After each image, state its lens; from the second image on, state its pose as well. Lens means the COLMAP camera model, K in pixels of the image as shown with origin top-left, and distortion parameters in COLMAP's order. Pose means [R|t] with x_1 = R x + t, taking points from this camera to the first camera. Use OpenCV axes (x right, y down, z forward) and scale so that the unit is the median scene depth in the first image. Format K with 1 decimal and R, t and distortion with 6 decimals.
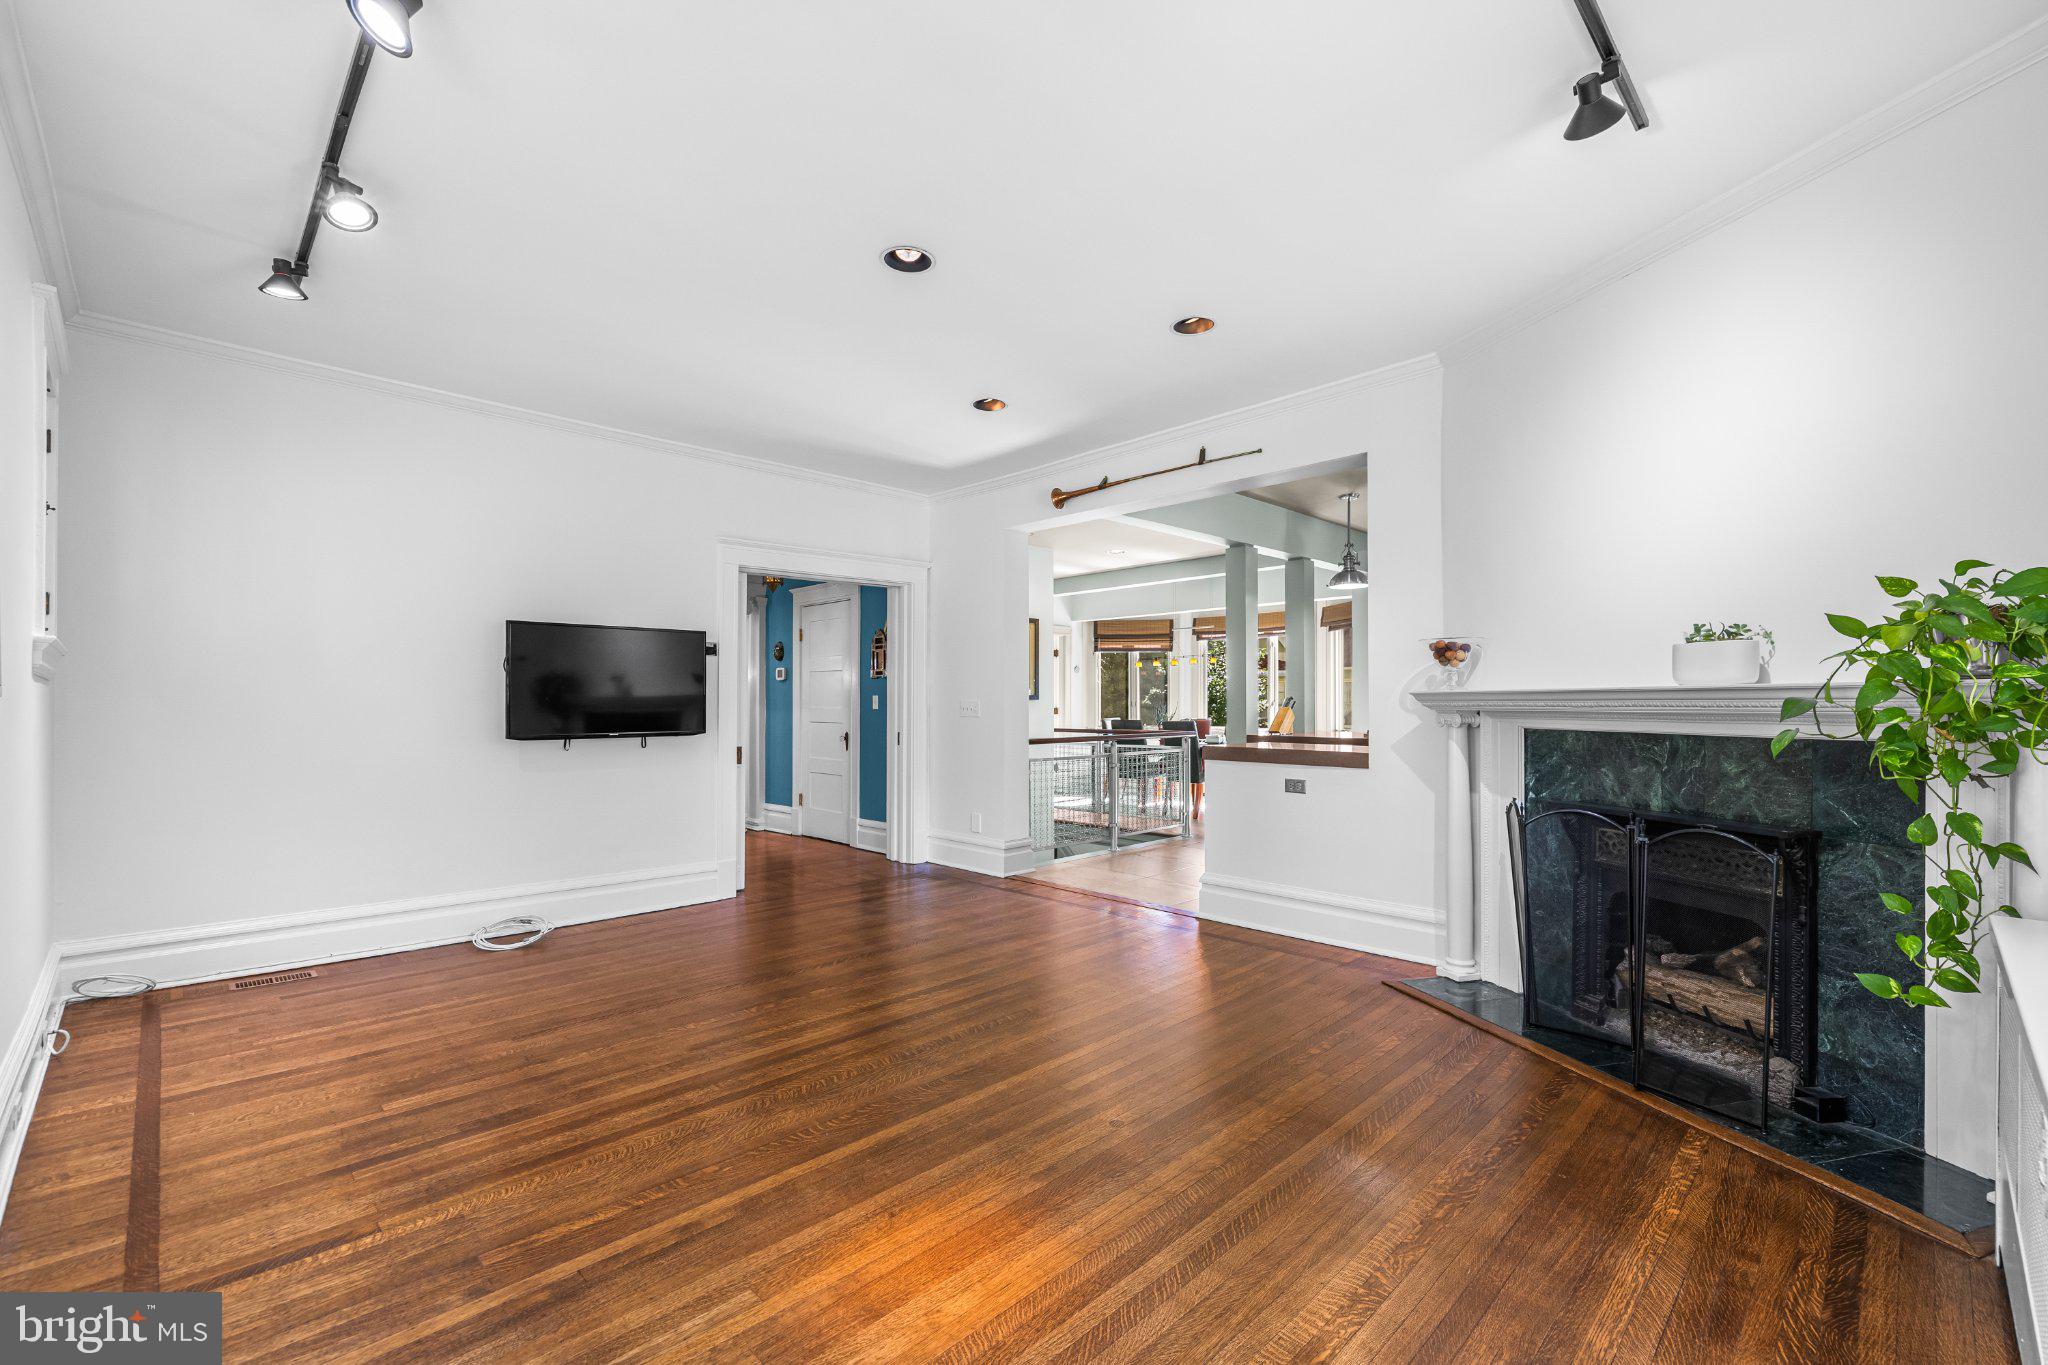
lens RADIAL K [[865.9, 0, 1024.0], [0, 865.9, 682.5], [0, 0, 1]] dist [0.001543, 0.000106]
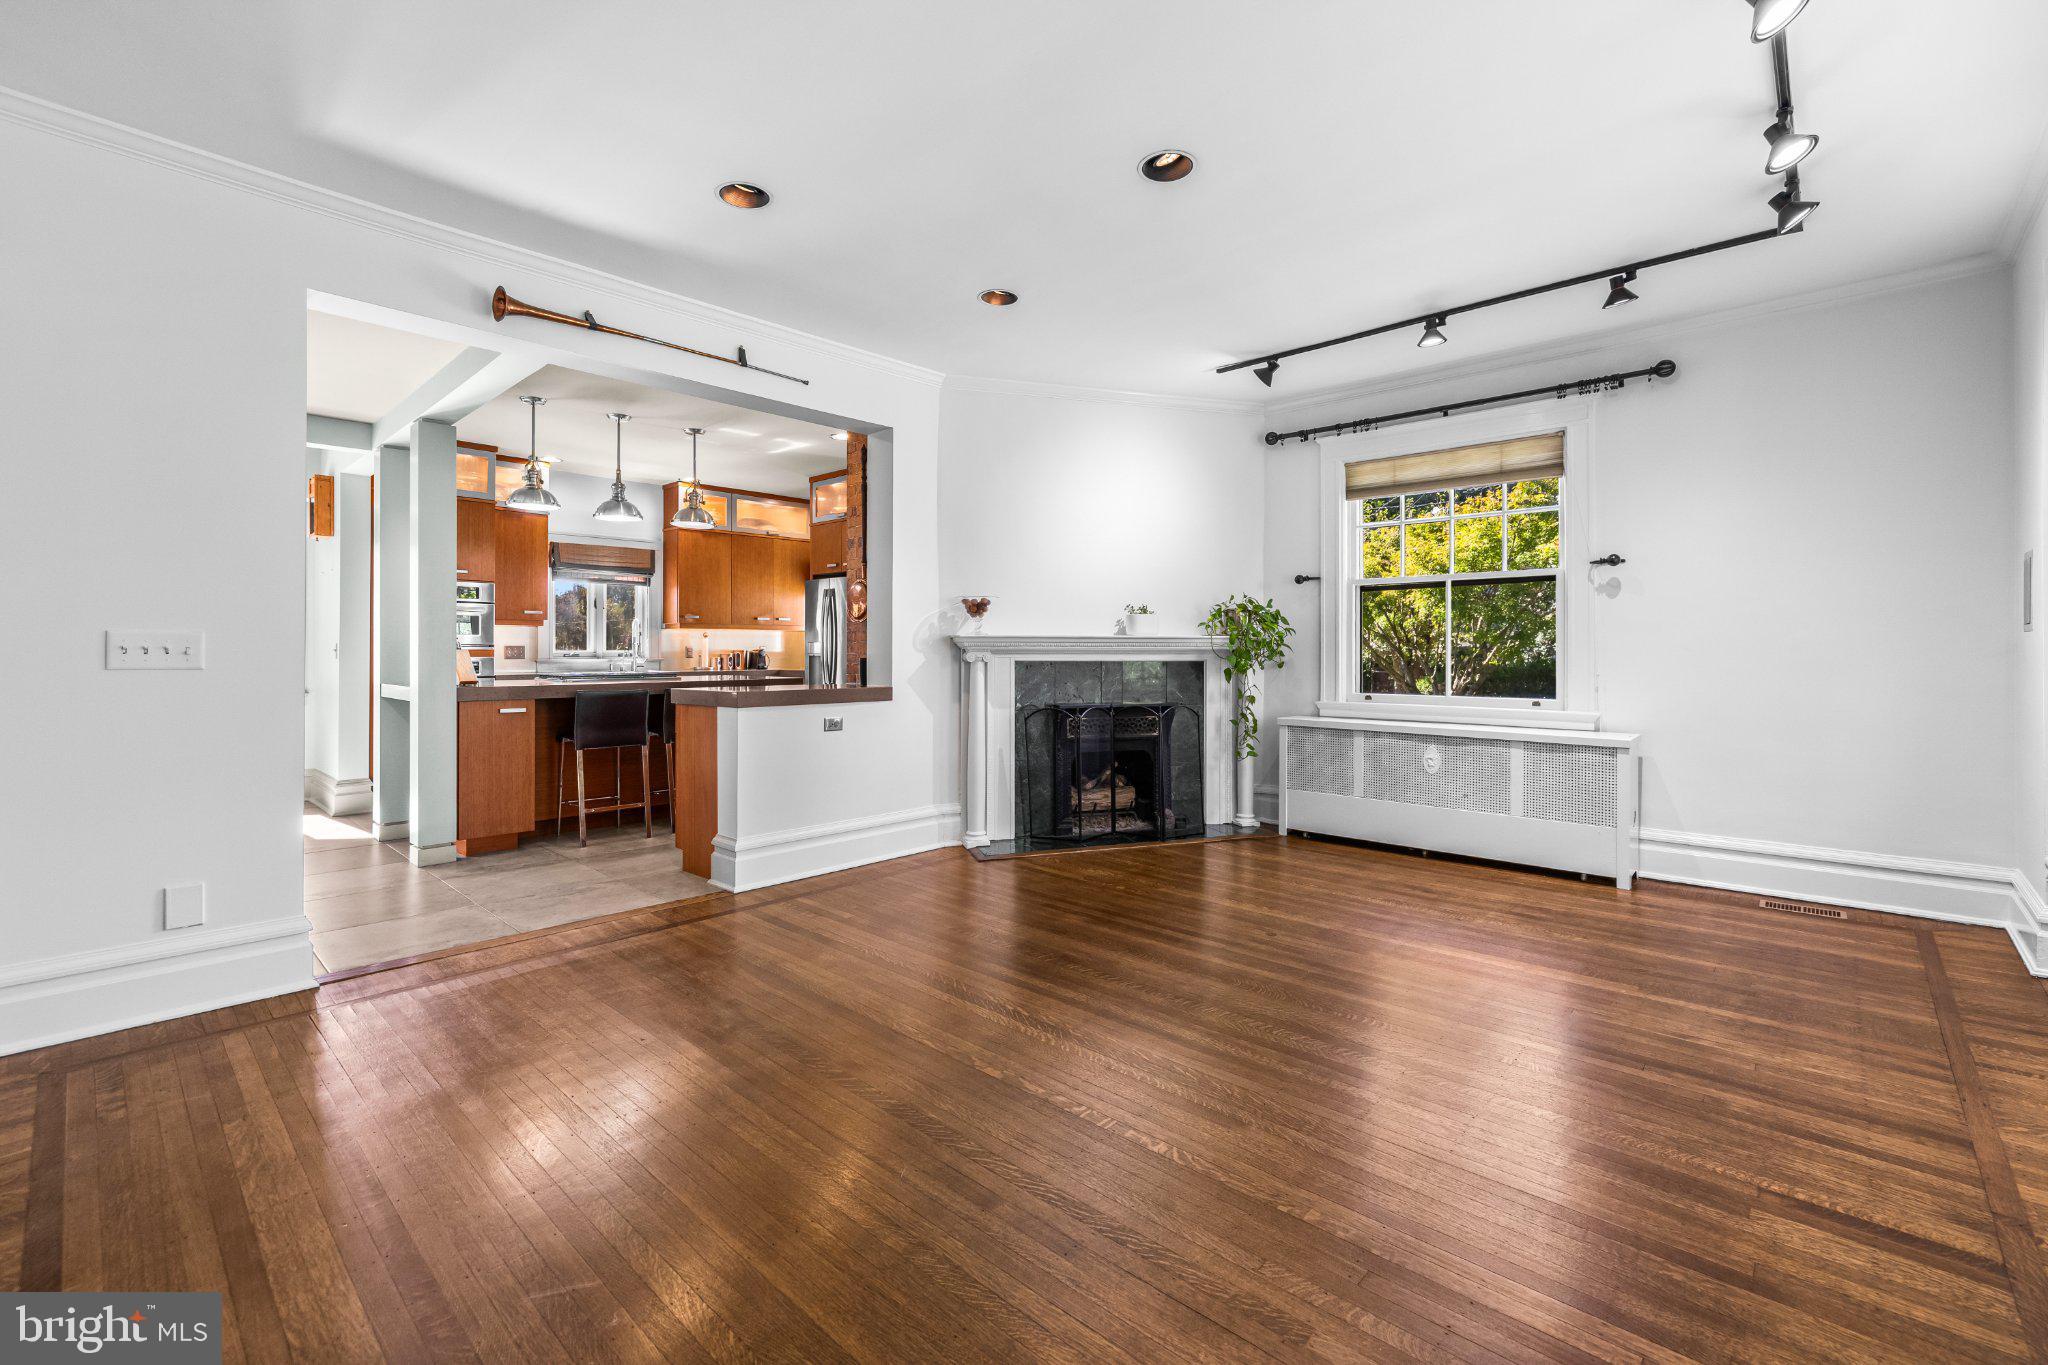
lens RADIAL K [[882.1, 0, 1024.7], [0, 882.1, 640.1], [0, 0, 1]] dist [0.000766, -0.000041]
pose [[-0.044975, 0.013080, 0.998902, -1.213767], [-0.021440, 0.999671, -0.014056, 0.047807], [-0.998758, -0.022049, -0.044680, 1.344606]]
